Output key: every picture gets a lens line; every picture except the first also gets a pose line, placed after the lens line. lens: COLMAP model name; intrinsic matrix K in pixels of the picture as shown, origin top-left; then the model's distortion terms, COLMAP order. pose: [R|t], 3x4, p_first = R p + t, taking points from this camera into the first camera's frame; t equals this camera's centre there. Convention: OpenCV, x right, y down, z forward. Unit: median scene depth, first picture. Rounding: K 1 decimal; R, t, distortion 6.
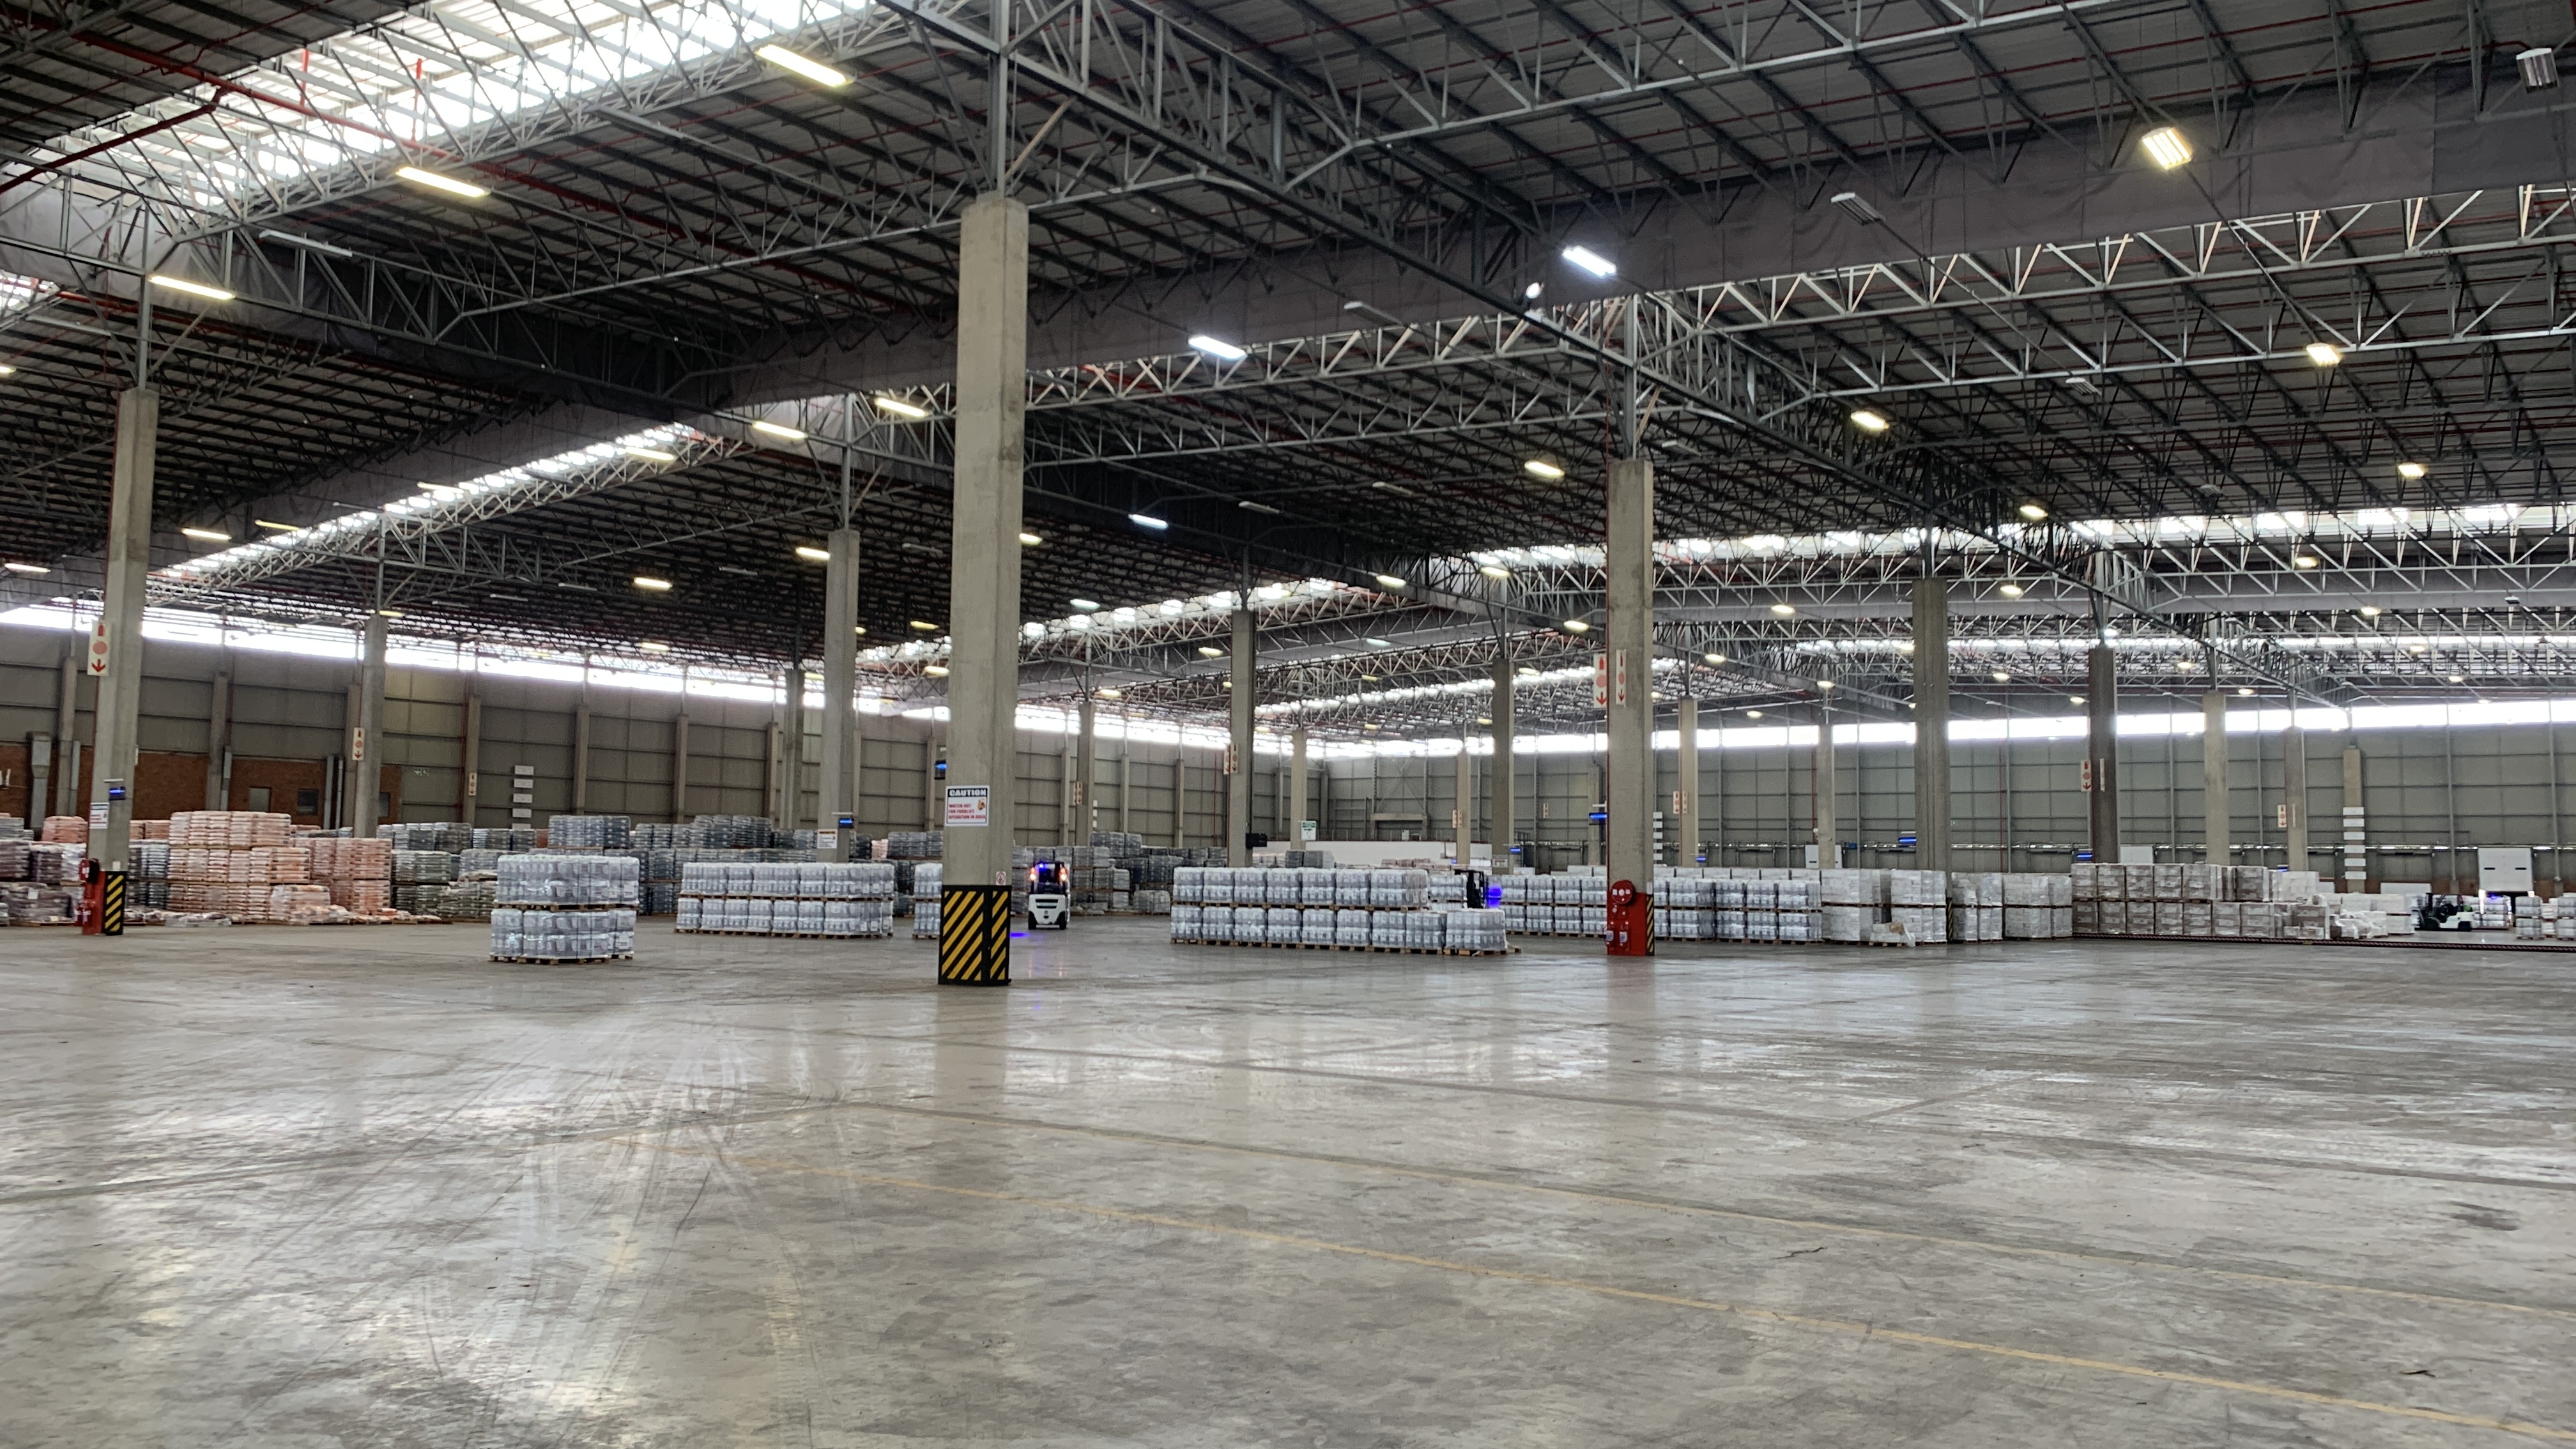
lens RADIAL K [[1937.8, 0, 1295.8], [0, 1937.8, 717.4], [0, 0, 1]] dist [0.109380, -0.184292]
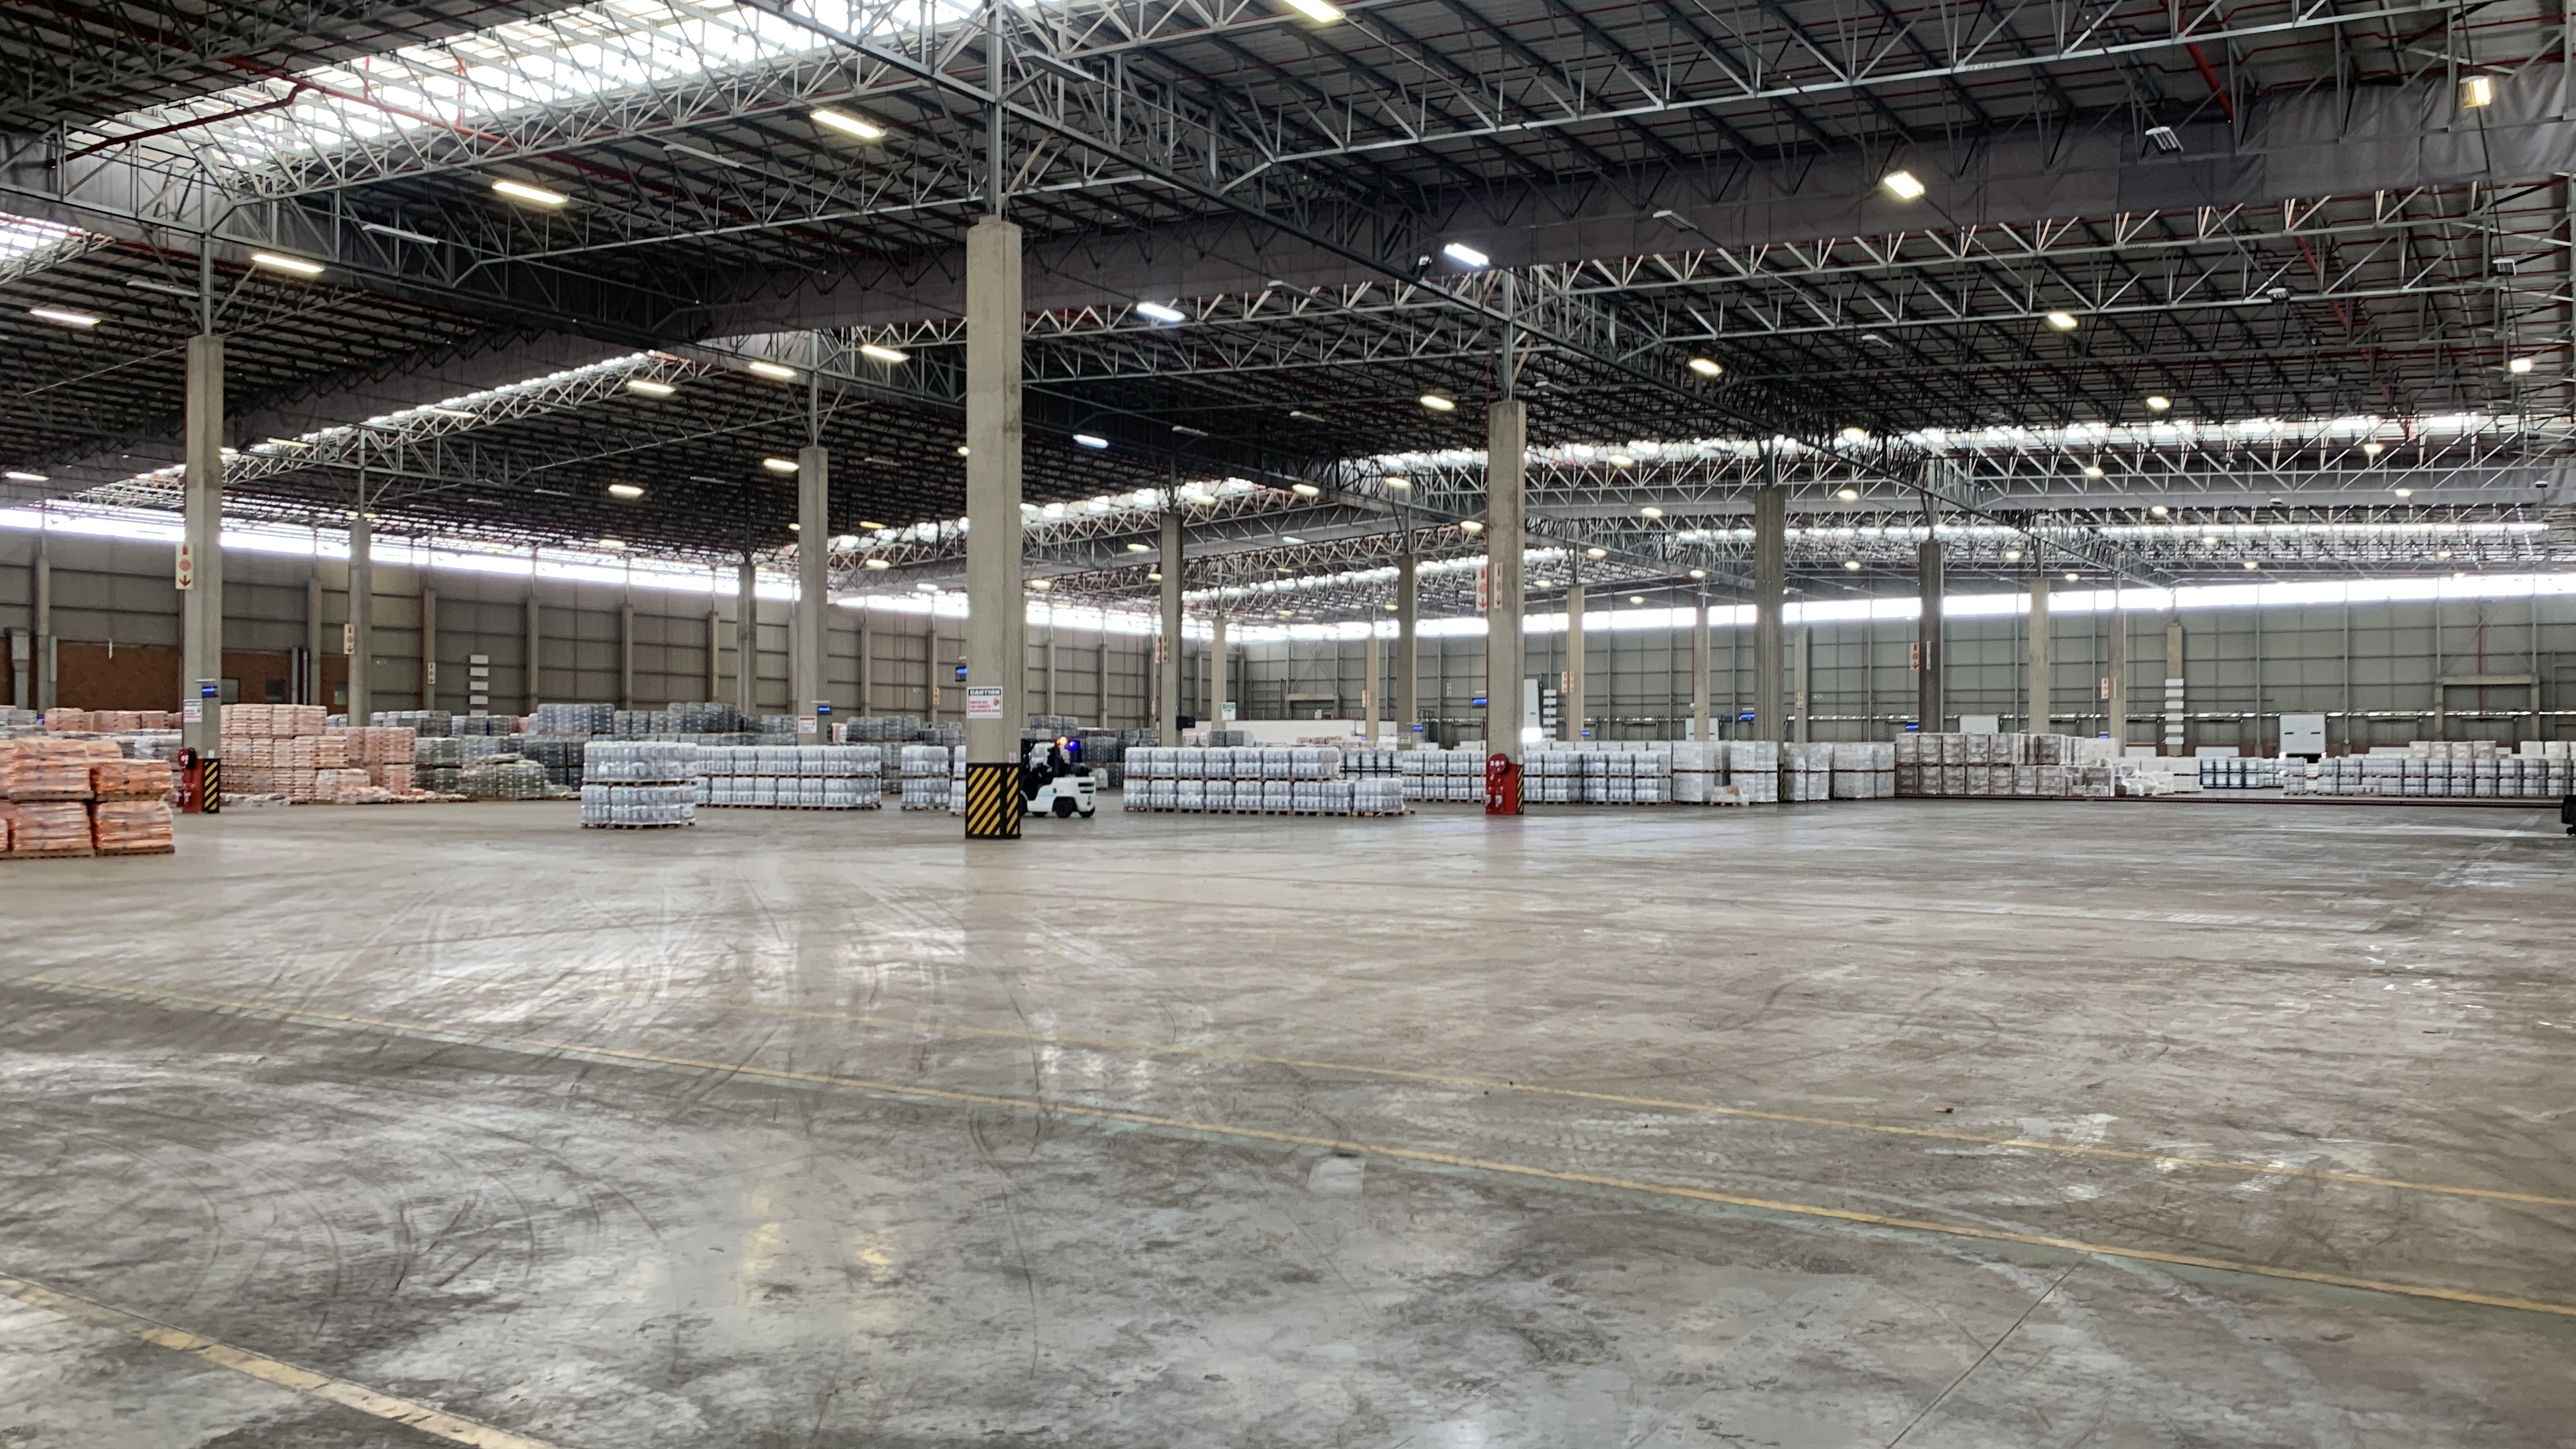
lens RADIAL K [[1947.0, 0, 1308.0], [0, 1947.0, 739.4], [0, 0, 1]] dist [0.042186, -0.042478]
pose [[0.998616, -0.010474, 0.051542, -0.007035], [0.006601, 0.997181, 0.074745, -0.008420], [-0.052180, -0.074301, 0.995870, -0.102415]]
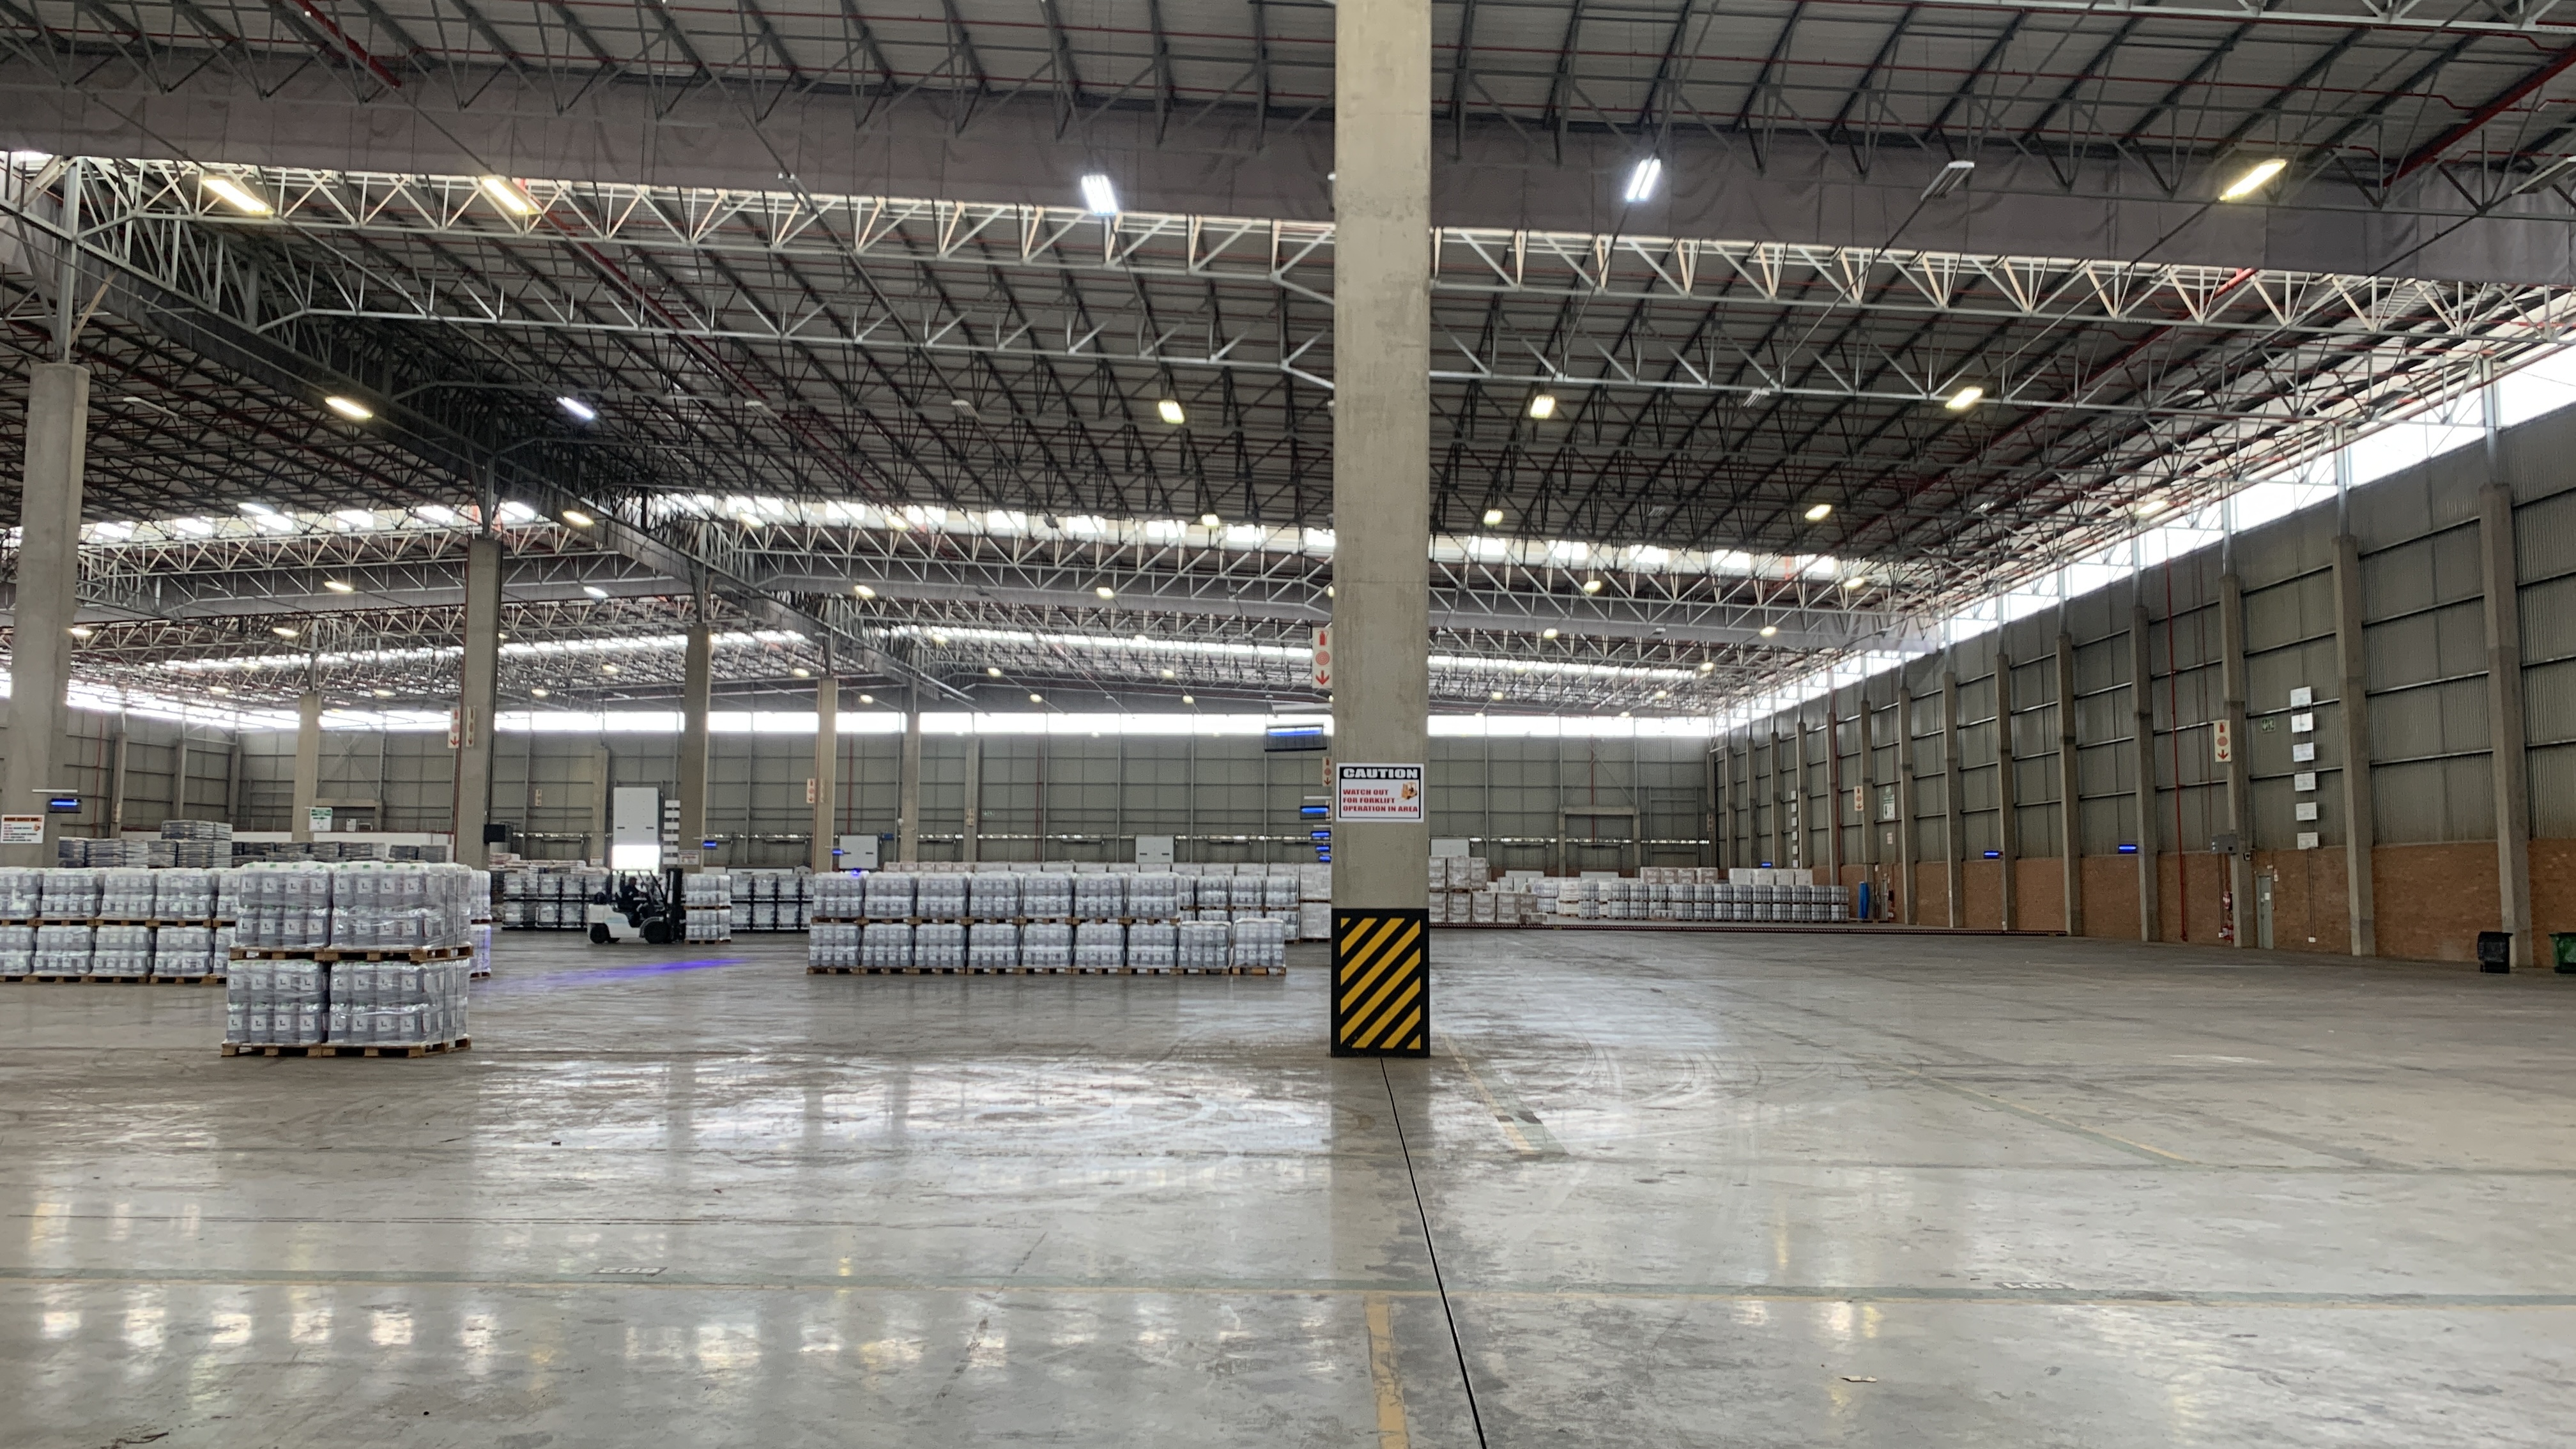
lens RADIAL K [[1937.8, 0, 1295.8], [0, 1937.8, 717.4], [0, 0, 1]] dist [0.109380, -0.184292]
pose [[0.819798, 0.037931, 0.571395, -0.198418], [-0.041291, 0.999122, -0.007083, 0.008580], [-0.571162, -0.017787, 0.820645, 0.156249]]
